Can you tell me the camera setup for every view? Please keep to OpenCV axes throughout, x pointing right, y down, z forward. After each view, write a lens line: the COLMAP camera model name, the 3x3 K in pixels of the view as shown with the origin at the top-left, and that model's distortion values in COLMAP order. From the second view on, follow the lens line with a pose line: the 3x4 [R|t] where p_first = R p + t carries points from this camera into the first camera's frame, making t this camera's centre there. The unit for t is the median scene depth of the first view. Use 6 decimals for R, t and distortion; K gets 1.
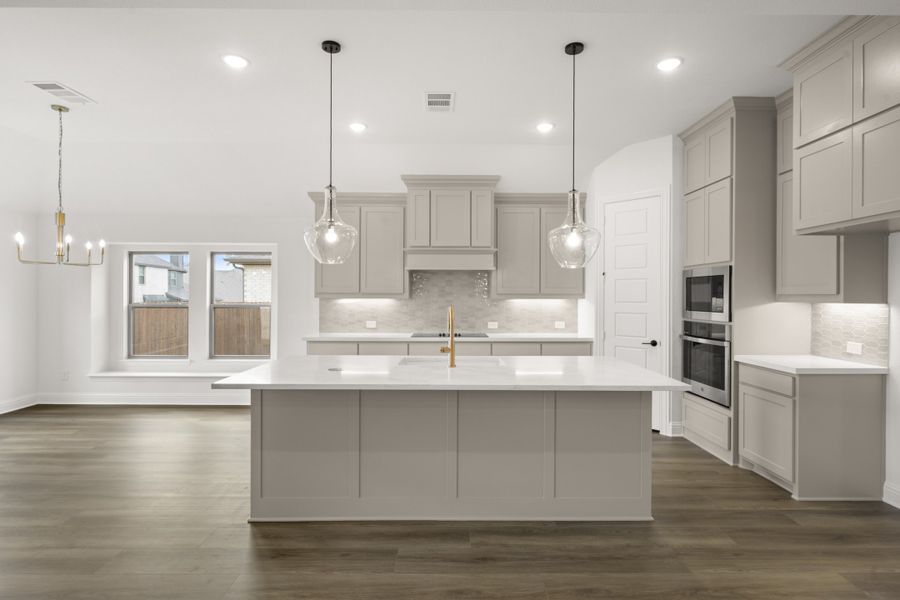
lens RADIAL K [[455.9, 0, 454.1], [0, 455.9, 299.9], [0, 0, 1]] dist [-0.000350, -0.000470]
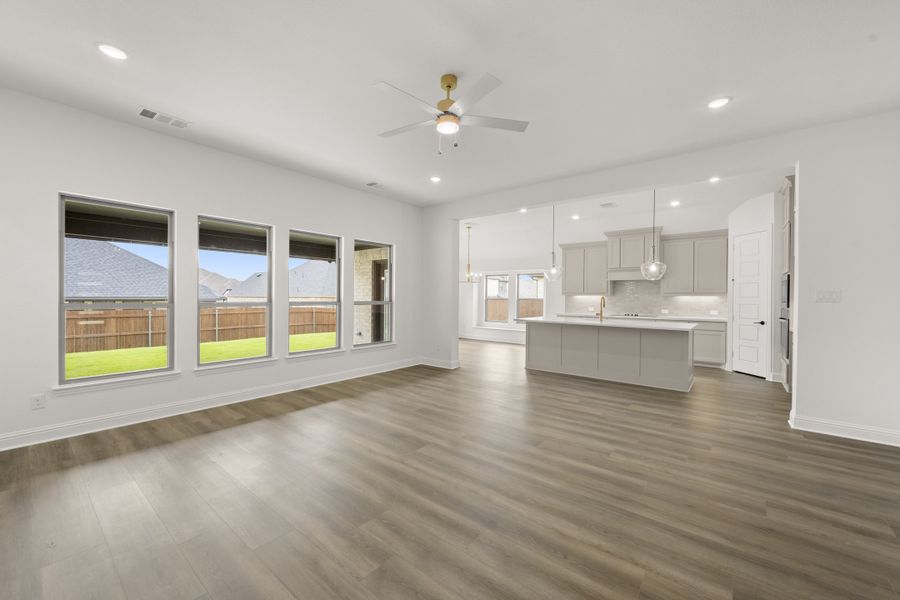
lens RADIAL K [[356.1, 0, 450.9], [0, 356.1, 298.1], [0, 0, 1]] dist [0.000072, -0.000064]
pose [[0.770488, 0.005601, -0.637430, 0.392946], [-0.010943, 0.999930, -0.004440, 0.025728], [0.637361, 0.010397, 0.770495, -0.656764]]
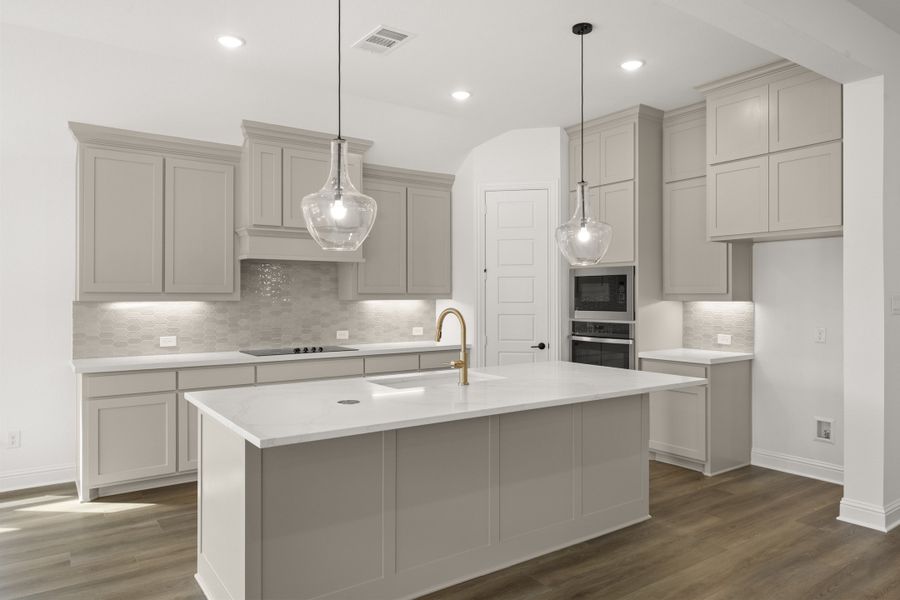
lens RADIAL K [[595.3, 0, 450.0], [0, 595.3, 300.0], [0, 0, 1]] dist [0.000599, -0.000880]
pose [[0.824510, -0.007732, 0.565794, -0.408557], [0.008944, 0.999960, 0.000631, -0.002040], [-0.565776, 0.004540, 0.824546, 0.099584]]
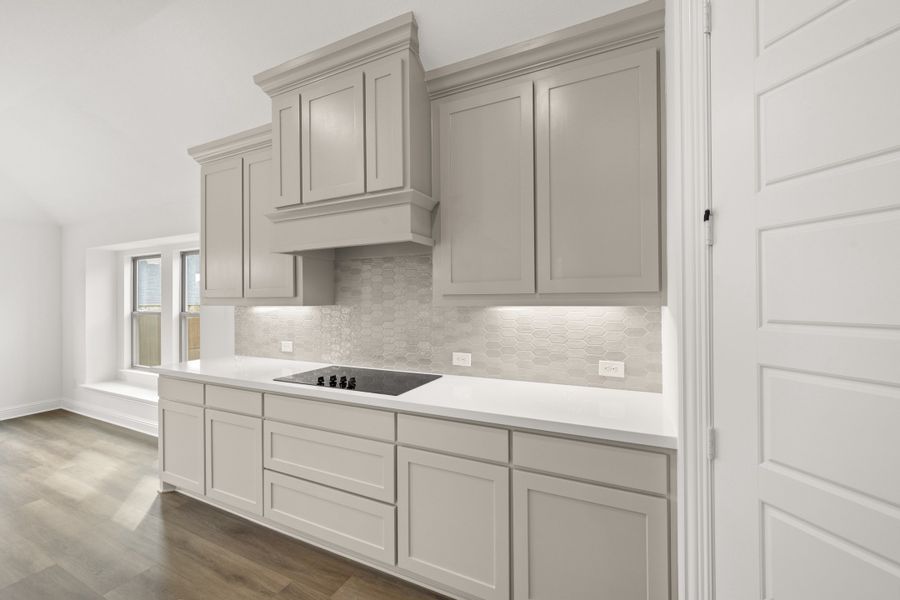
lens RADIAL K [[368.7, 0, 451.0], [0, 368.7, 298.1], [0, 0, 1]] dist [0.000125, -0.000105]
pose [[0.895680, -0.011789, -0.444543, 0.312357], [0.007299, 0.999904, -0.011810, -0.007237], [0.444640, 0.007333, 0.895680, 0.795981]]
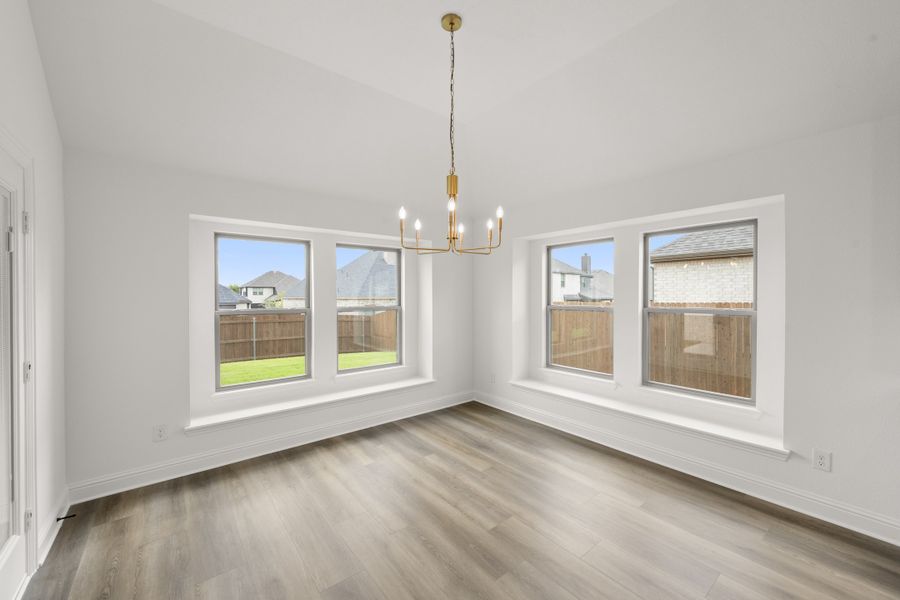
lens RADIAL K [[356.1, 0, 450.9], [0, 356.1, 298.1], [0, 0, 1]] dist [0.000072, -0.000064]
pose [[0.616759, -0.003116, -0.787146, -0.377190], [0.002481, 0.999995, -0.002014, -0.006407], [0.787148, -0.000711, 0.616764, 0.564706]]
